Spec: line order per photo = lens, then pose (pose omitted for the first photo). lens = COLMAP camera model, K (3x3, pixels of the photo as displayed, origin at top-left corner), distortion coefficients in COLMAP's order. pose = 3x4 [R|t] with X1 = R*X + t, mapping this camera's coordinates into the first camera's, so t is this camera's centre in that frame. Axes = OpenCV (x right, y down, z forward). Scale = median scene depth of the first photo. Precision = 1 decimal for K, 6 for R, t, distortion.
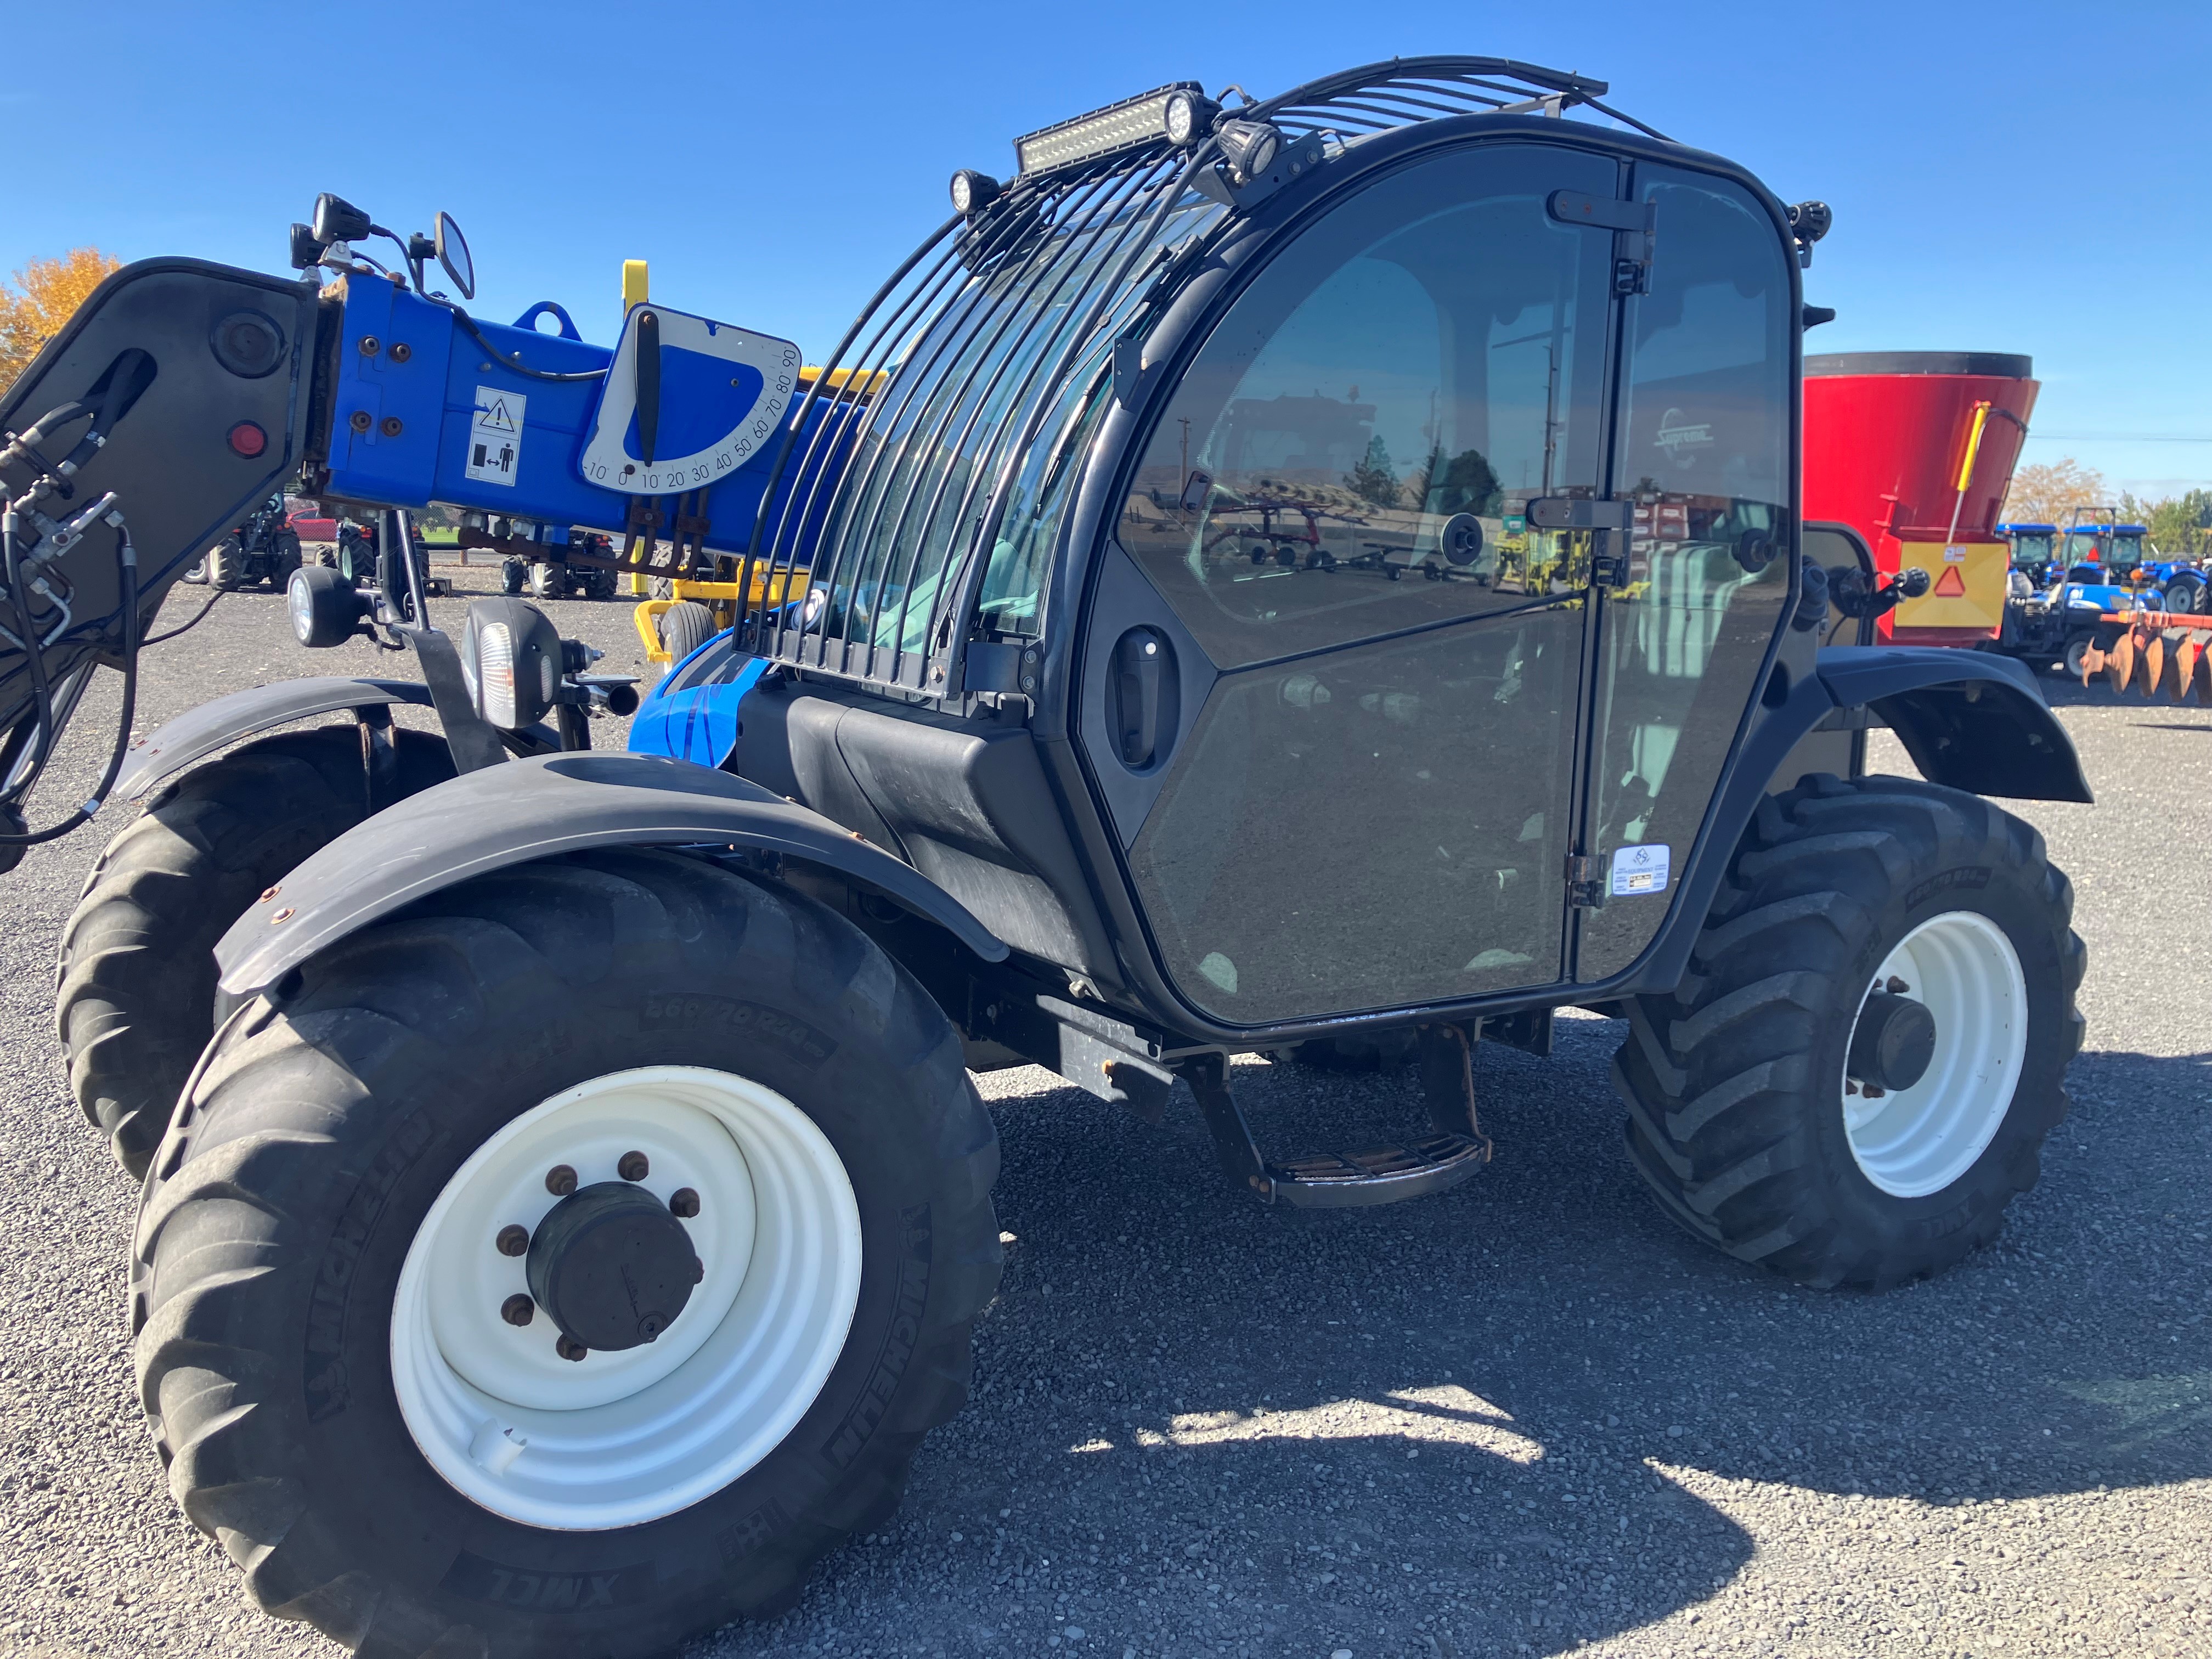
lens RADIAL K [[1836.6, 0, 1108.4], [0, 1836.6, 823.2], [0, 0, 1]] dist [0.061303, -0.100160]
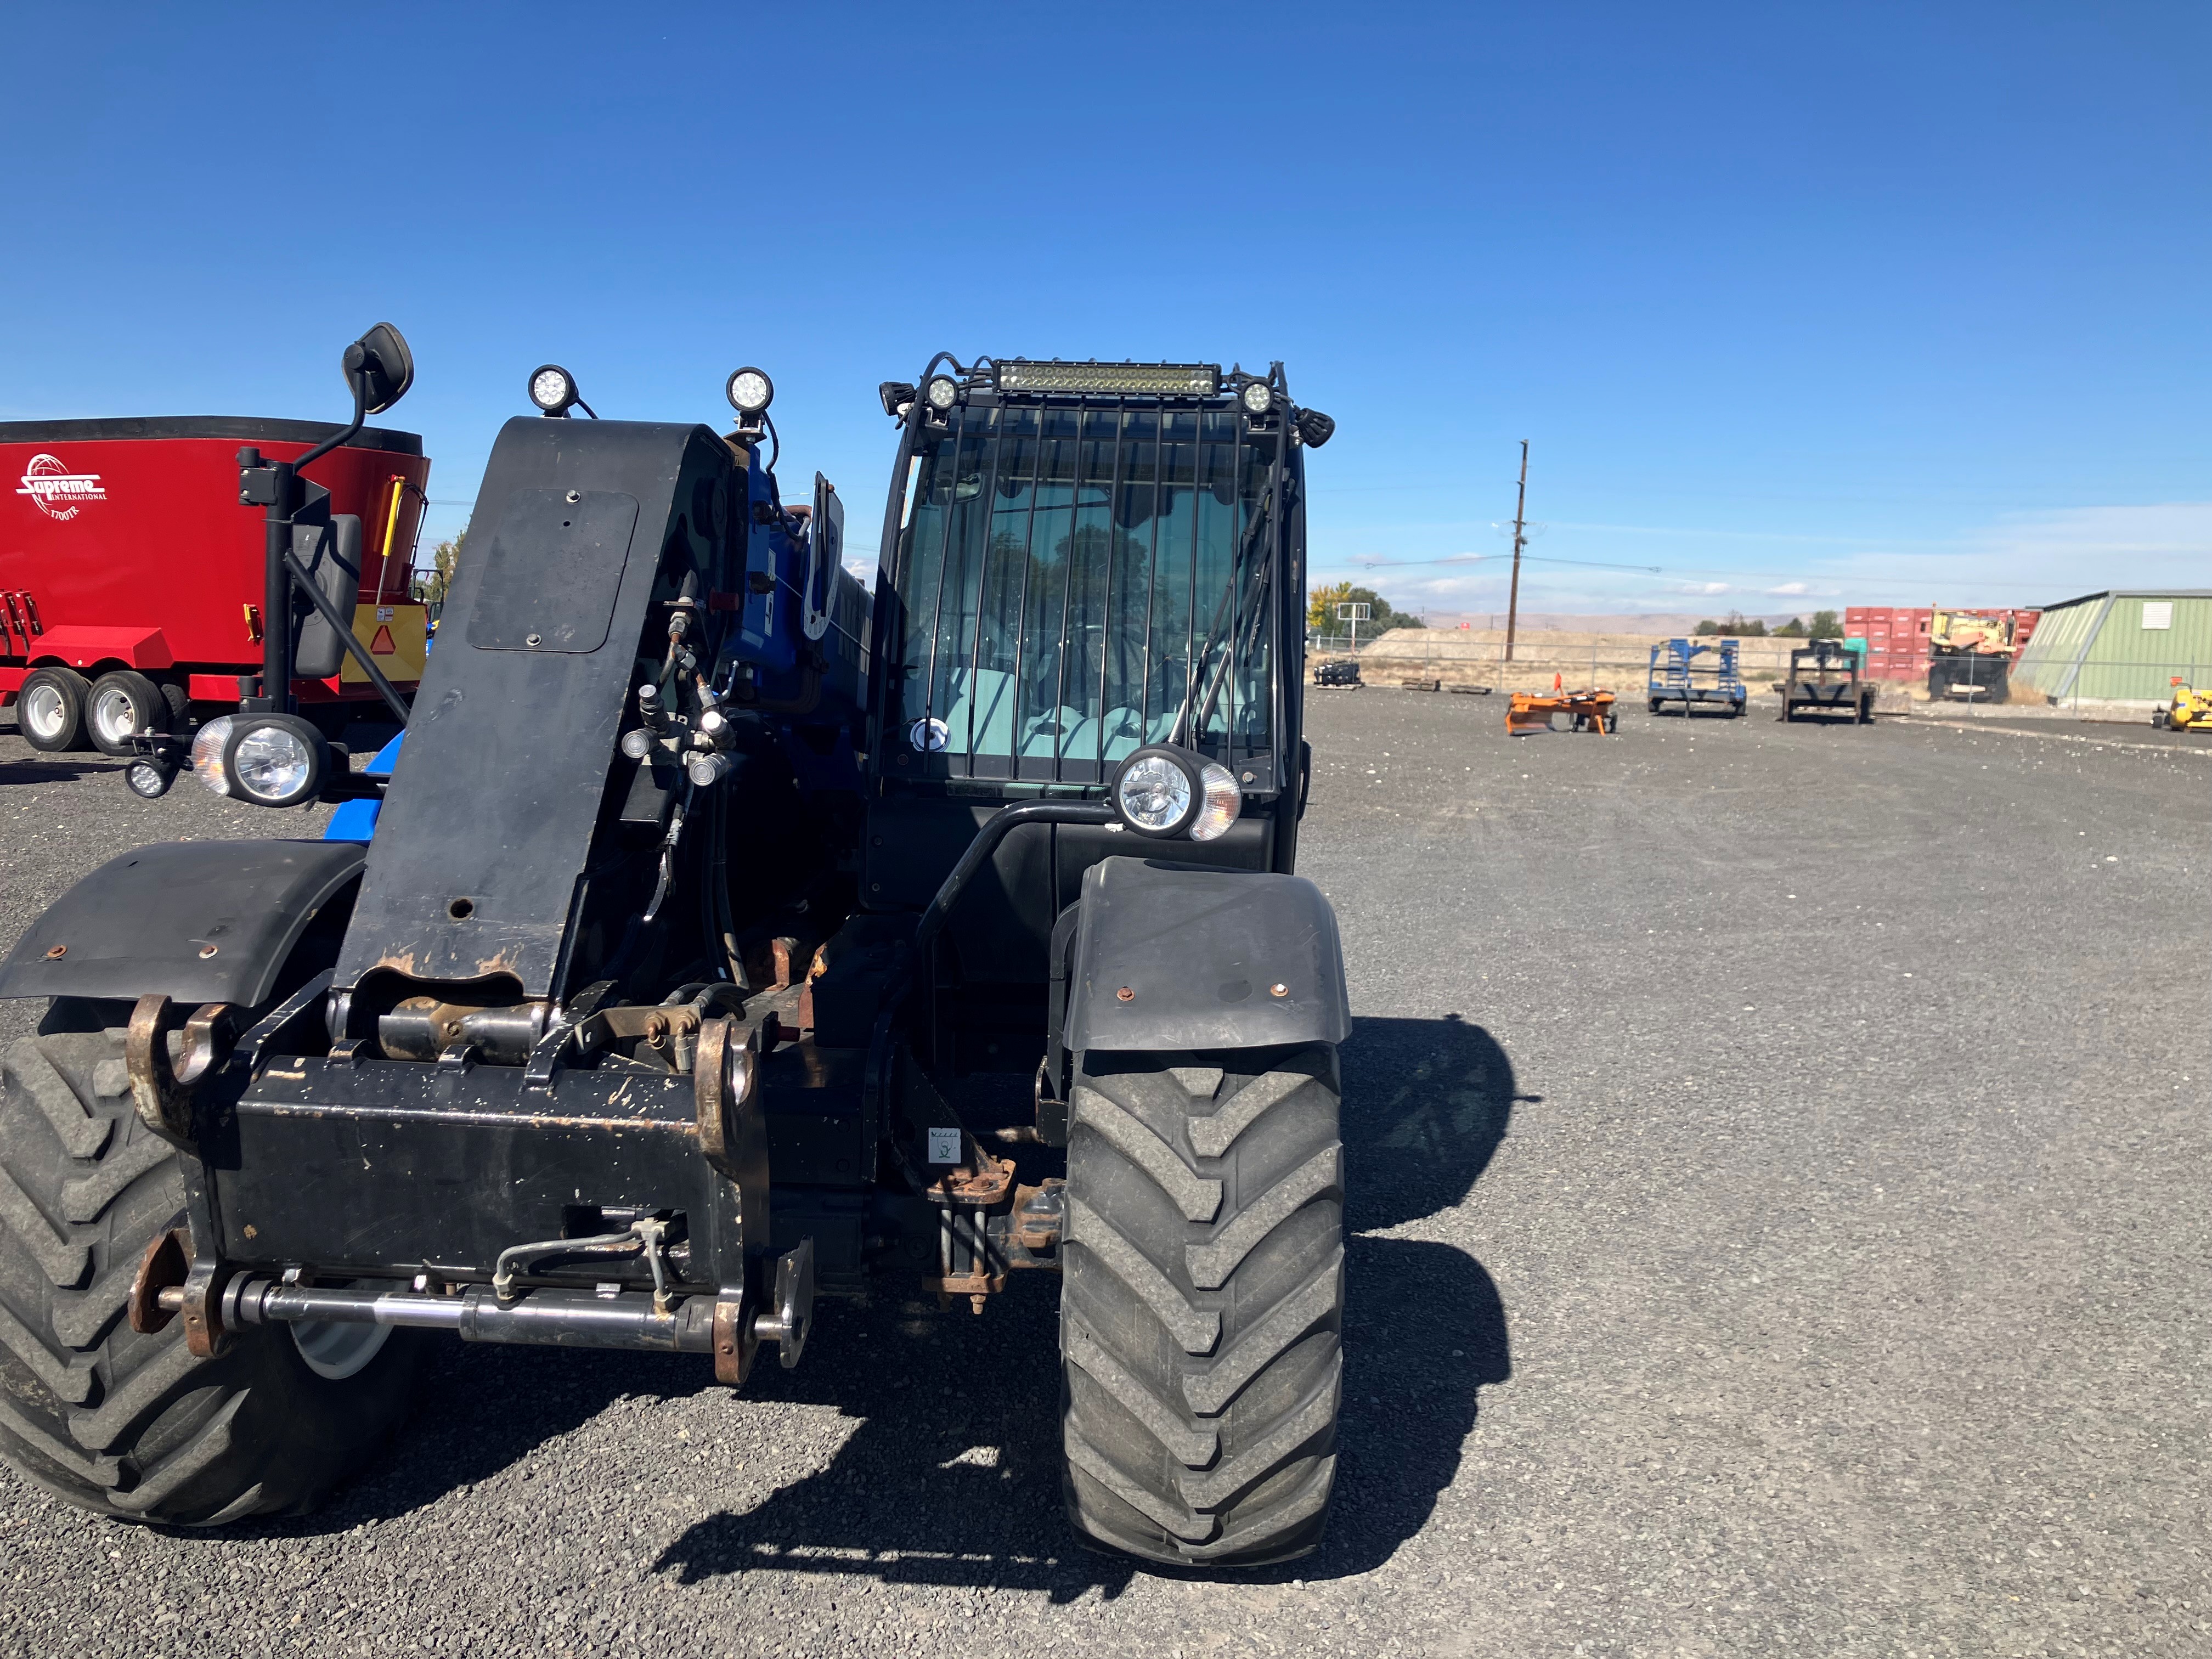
lens RADIAL K [[1833.3, 0, 1106.0], [0, 1833.3, 829.5], [0, 0, 1]] dist [0.023956, 0.001959]
pose [[0.552227, -0.096191, 0.828126, -1.079342], [0.114988, 0.992616, 0.038619, -0.087386], [-0.825726, 0.073898, 0.559211, 0.243245]]
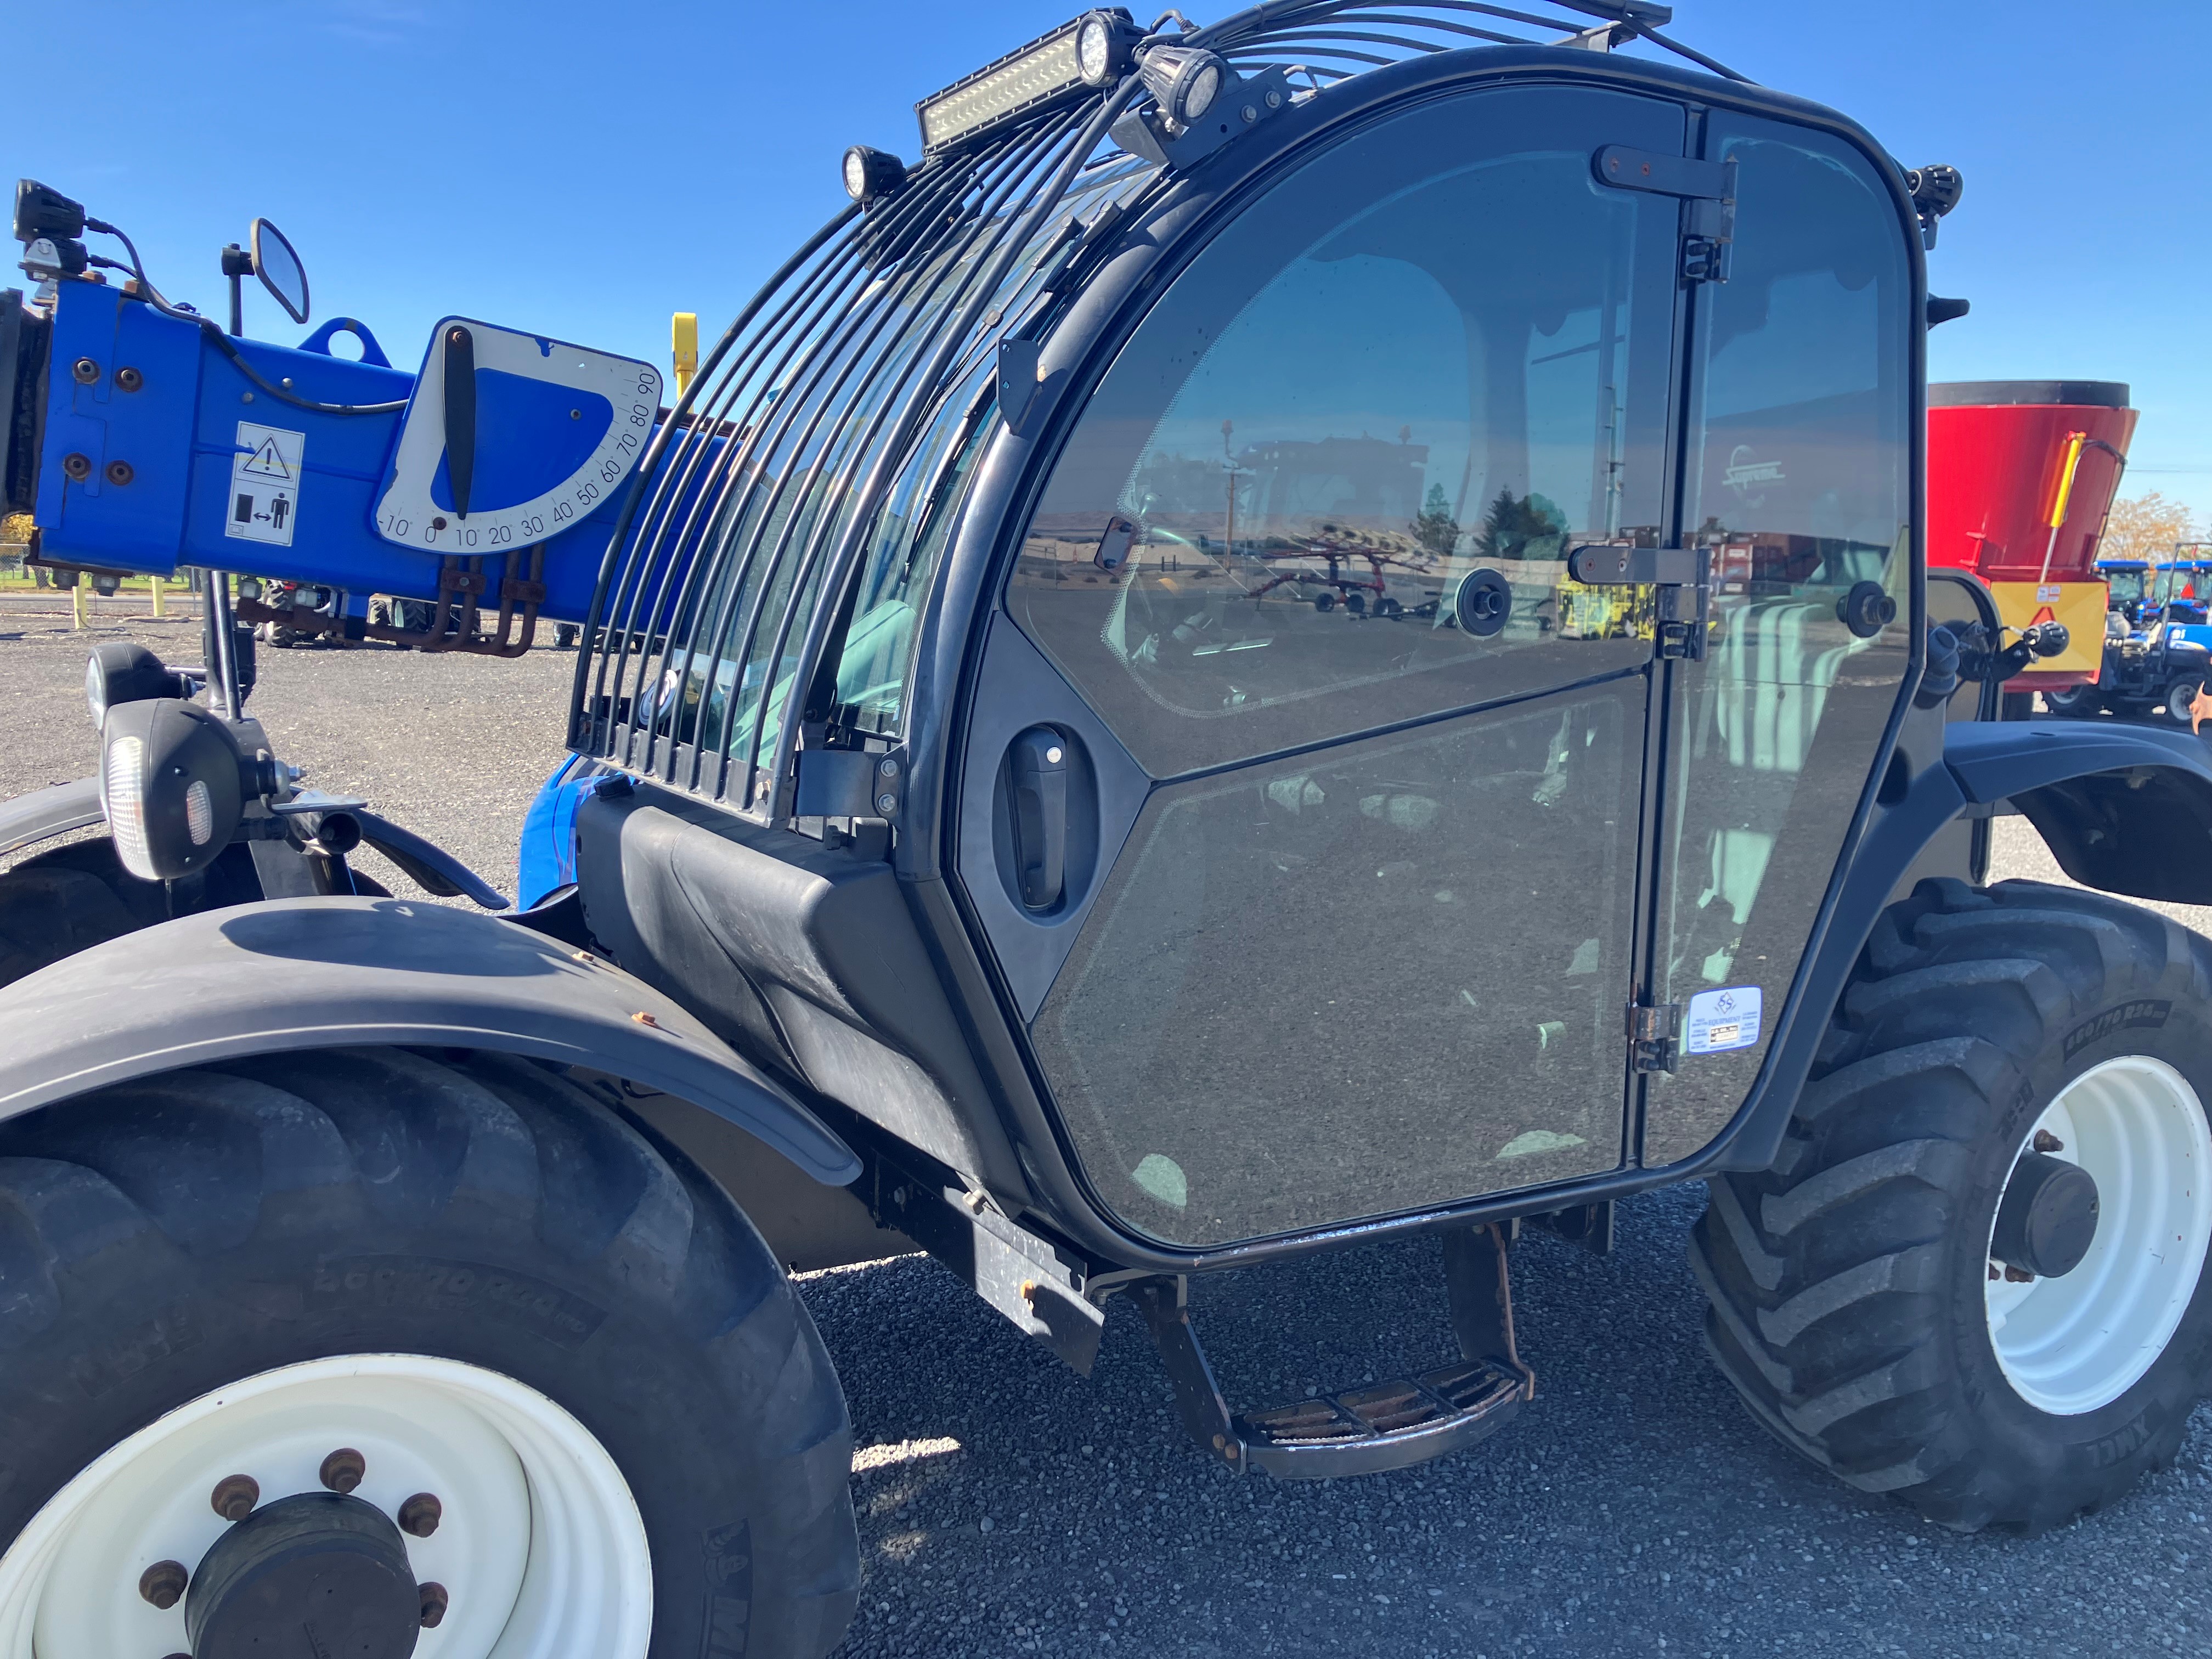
lens RADIAL K [[1824.4, 0, 1097.1], [0, 1824.4, 826.6], [0, 0, 1]] dist [-0.012636, 0.083148]
pose [[0.999025, -0.004671, -0.043893, 0.059335], [0.003763, 0.999777, -0.020758, -0.042140], [0.043980, 0.020573, 0.998821, 0.222468]]
